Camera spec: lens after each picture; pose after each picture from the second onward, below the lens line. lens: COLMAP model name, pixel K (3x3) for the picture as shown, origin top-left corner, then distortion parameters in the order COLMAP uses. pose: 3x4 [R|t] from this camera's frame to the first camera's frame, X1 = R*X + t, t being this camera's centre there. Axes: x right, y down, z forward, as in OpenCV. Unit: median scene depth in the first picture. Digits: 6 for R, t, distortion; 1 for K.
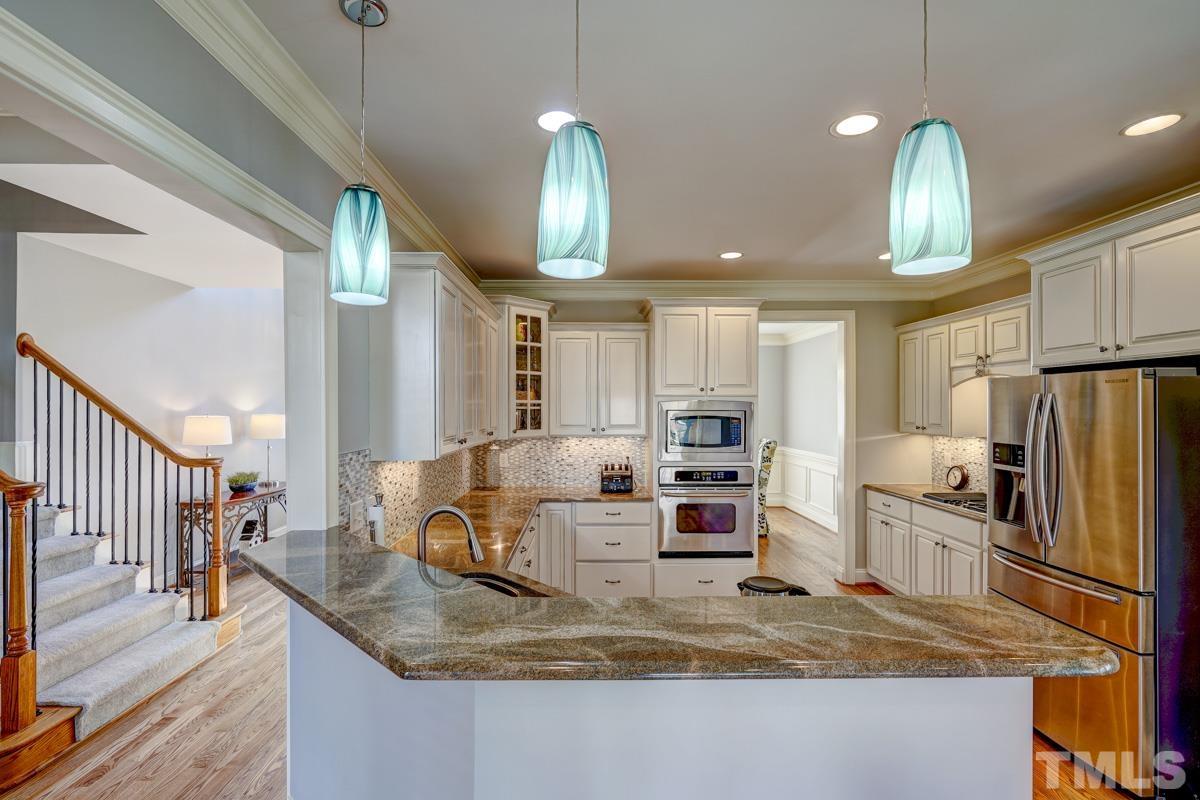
lens RADIAL K [[549.7, 0, 596.8], [0, 549.7, 407.7], [0, 0, 1]] dist [-0.008861, 0.003432]
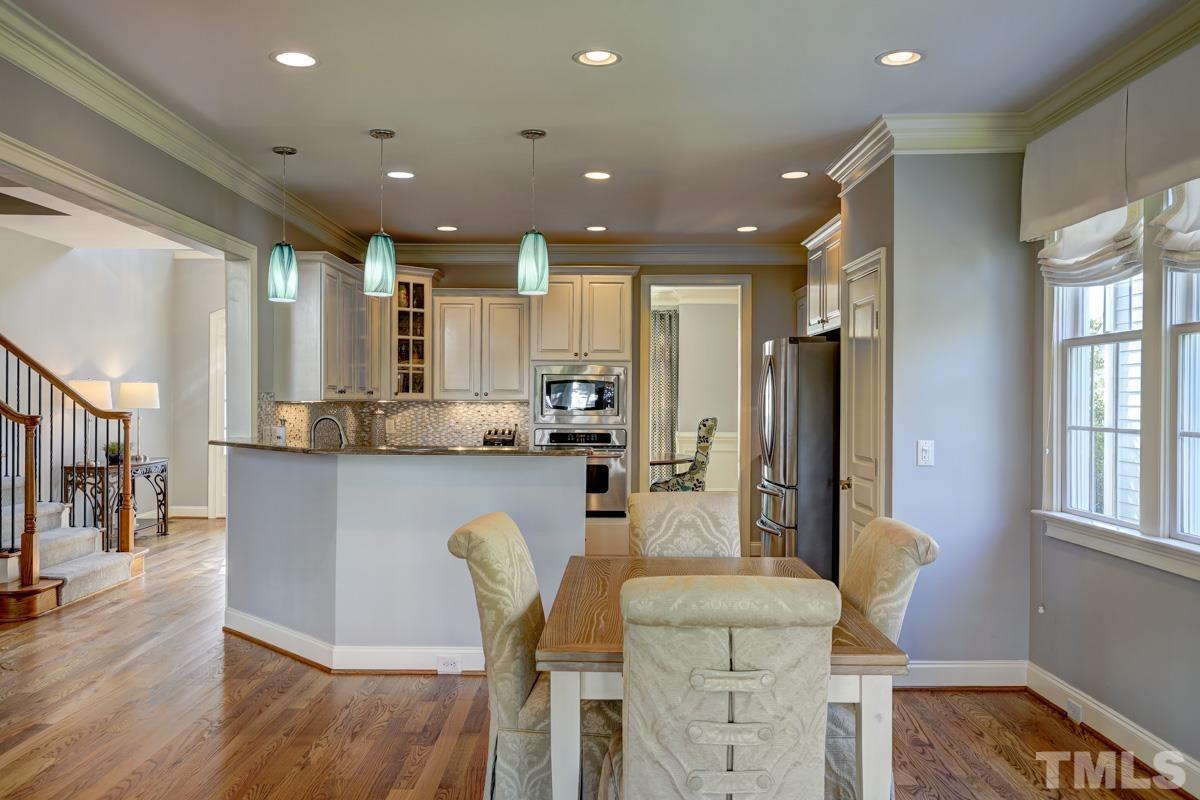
lens RADIAL K [[995.0, 0, 595.8], [0, 995.0, 401.8], [0, 0, 1]] dist [0.003537, -0.020955]
pose [[0.999849, 0.005562, -0.016468, 0.259518], [-0.005554, 0.999984, 0.000532, 0.054823], [0.016471, -0.000441, 0.999864, -0.880980]]
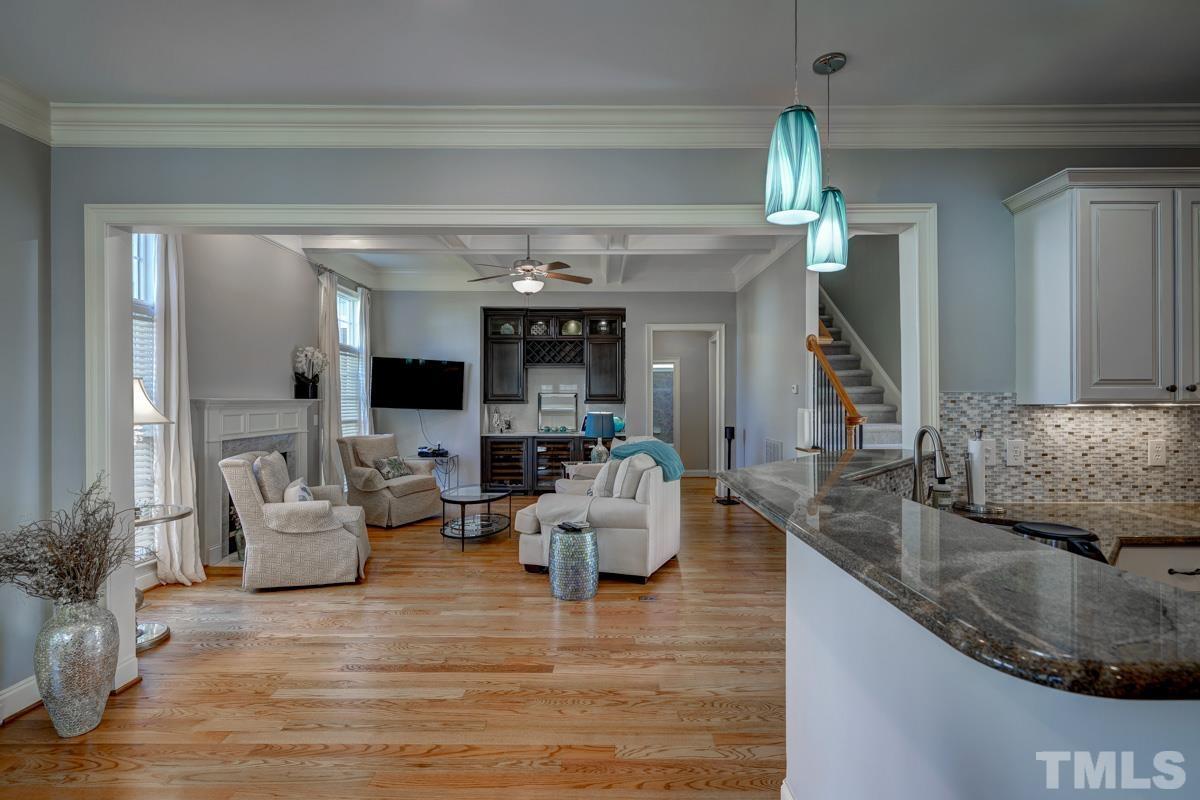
lens RADIAL K [[549.7, 0, 601.7], [0, 549.7, 399.8], [0, 0, 1]] dist [-0.008861, 0.003432]
pose [[-0.025847, -0.003124, -0.999661, 0.360549], [0.001905, 0.999993, -0.003174, 0.052433], [0.999664, -0.001986, -0.025841, 0.154875]]
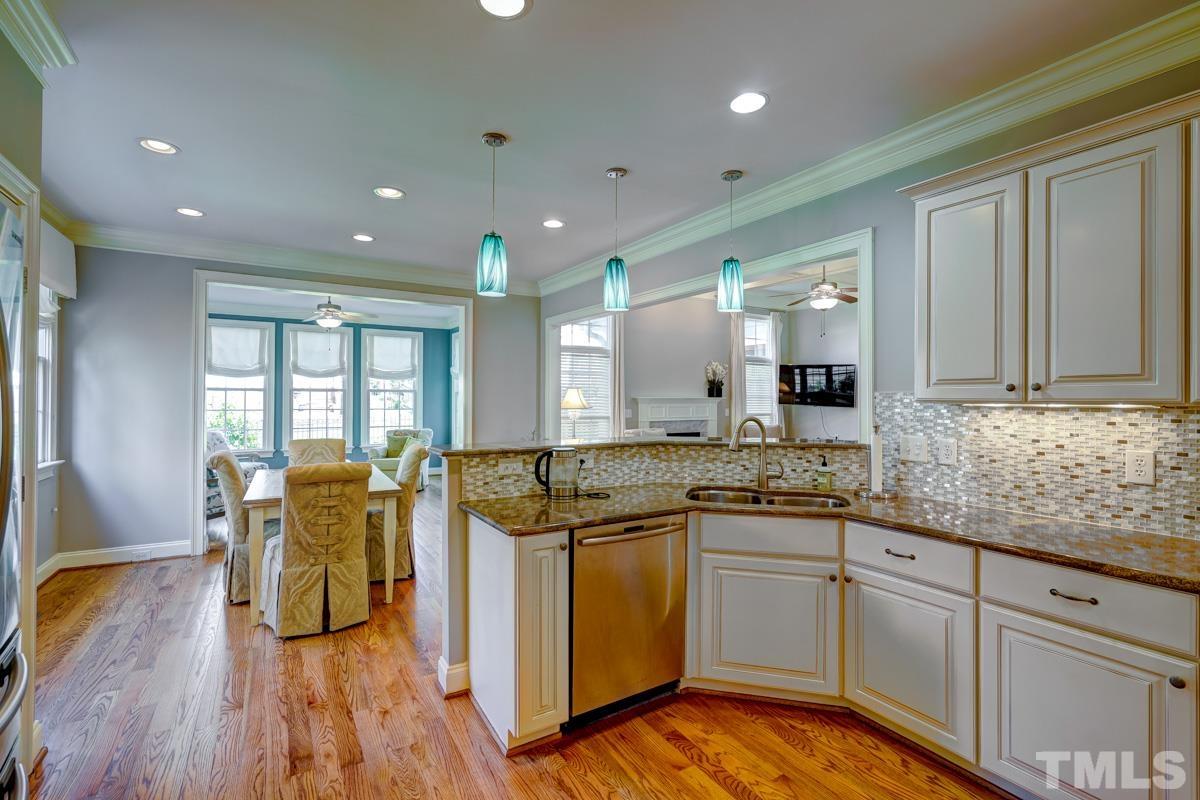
lens RADIAL K [[549.7, 0, 594.7], [0, 549.7, 393.7], [0, 0, 1]] dist [-0.008861, 0.003432]
pose [[-0.869630, -0.009031, -0.493621, 0.389482], [-0.004829, 0.999940, -0.009787, 0.052995], [0.493680, -0.006127, -0.869622, 0.924127]]
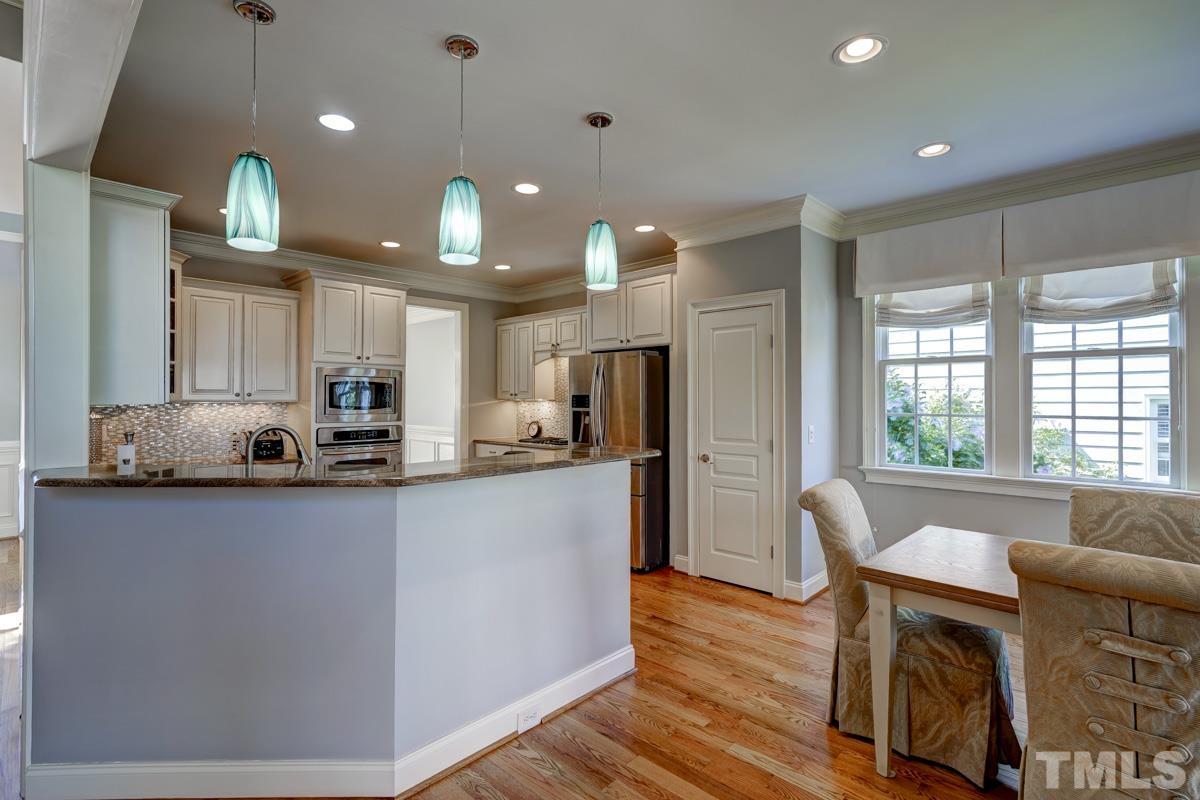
lens RADIAL K [[549.7, 0, 605.8], [0, 549.7, 394.5], [0, 0, 1]] dist [-0.008861, 0.003432]
pose [[0.698362, 0.003527, 0.715736, -0.259234], [0.002731, 0.999967, -0.007592, 0.051647], [-0.715739, 0.007256, 0.698330, -0.146756]]
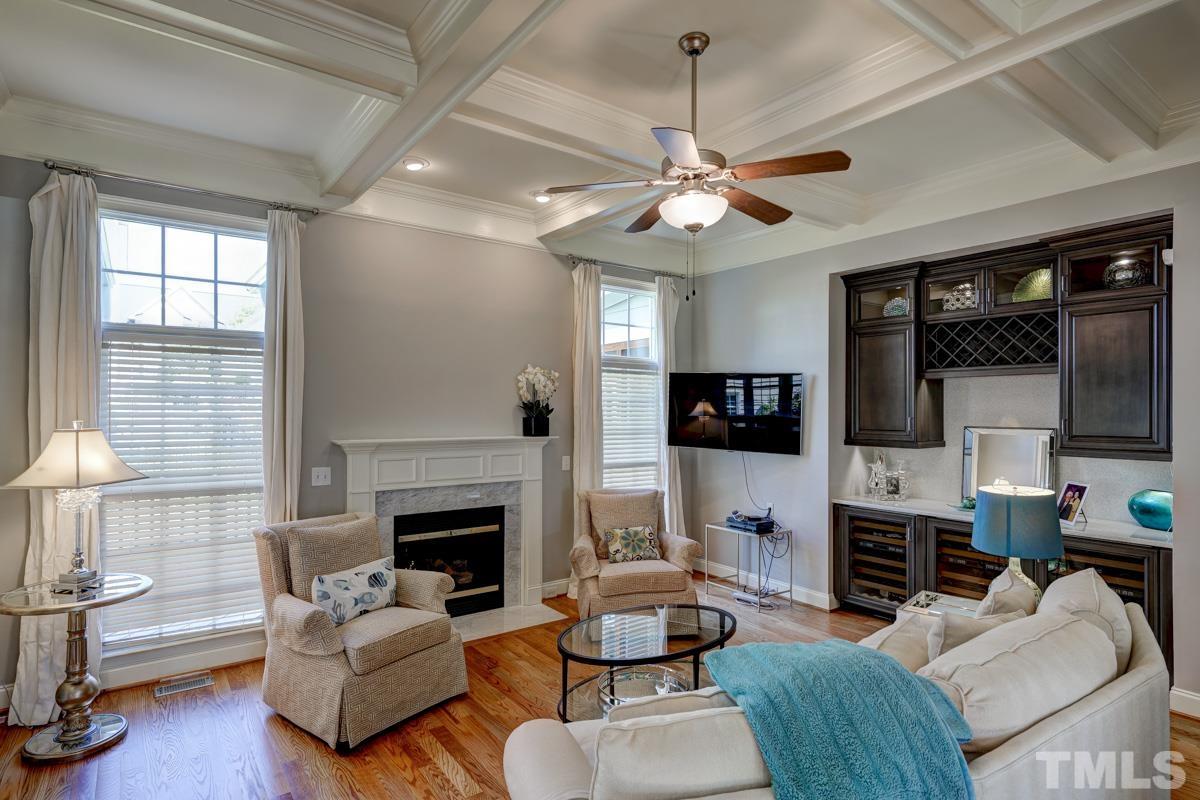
lens RADIAL K [[625.0, 0, 607.6], [0, 625.0, 405.1], [0, 0, 1]] dist [0.002202, 0.001436]
pose [[-0.820206, -0.008458, -0.572006, -0.434823], [-0.004457, 0.999955, -0.008396, -0.005348], [0.572051, -0.004337, -0.820206, 0.429079]]
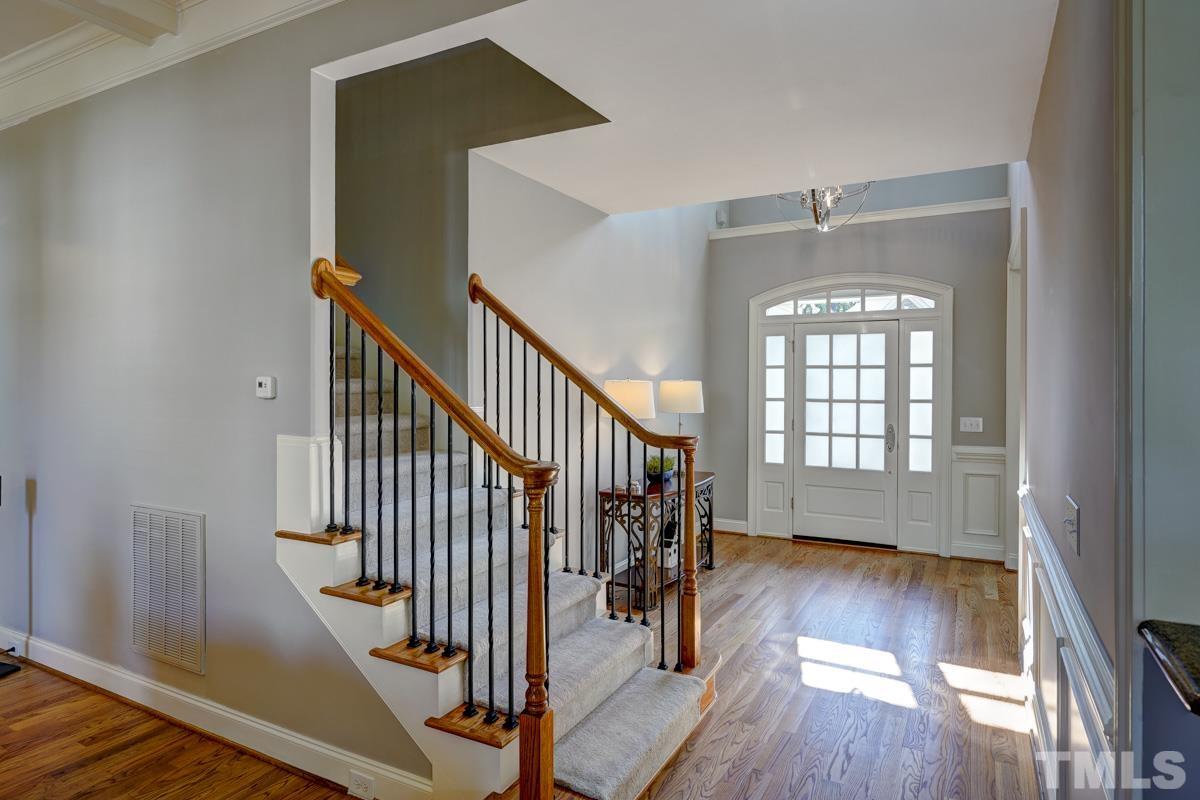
lens RADIAL K [[699.9, 0, 580.4], [0, 699.9, 388.9], [0, 0, 1]] dist [-0.001812, 0.002424]
pose [[0.859757, 0.003865, -0.510688, -0.313010], [0.001701, 0.999944, 0.010432, 0.020102], [0.510700, -0.009837, 0.859703, 0.153033]]
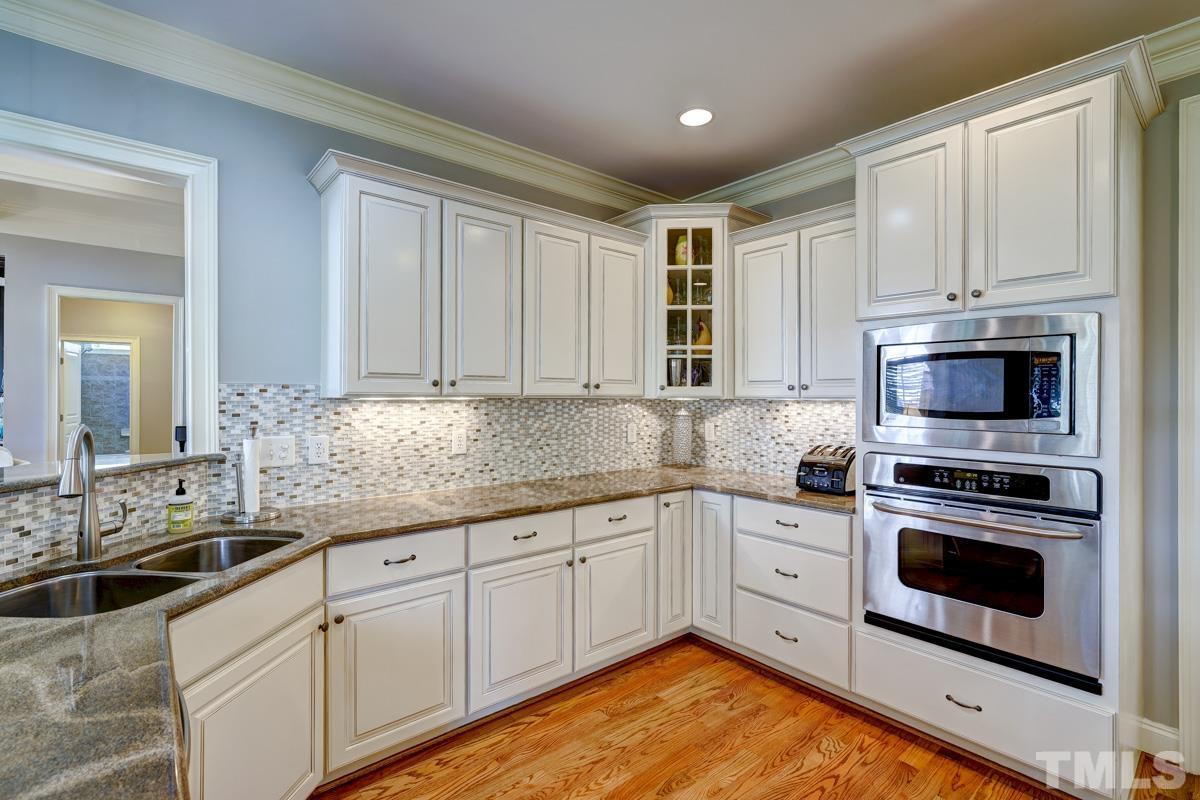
lens RADIAL K [[549.7, 0, 602.4], [0, 549.7, 395.3], [0, 0, 1]] dist [-0.008861, 0.003432]
pose [[0.631774, 0.000434, -0.775153, 0.367749], [-0.003221, 0.999993, -0.002066, 0.053940], [0.775146, 0.003802, 0.631770, 0.461335]]
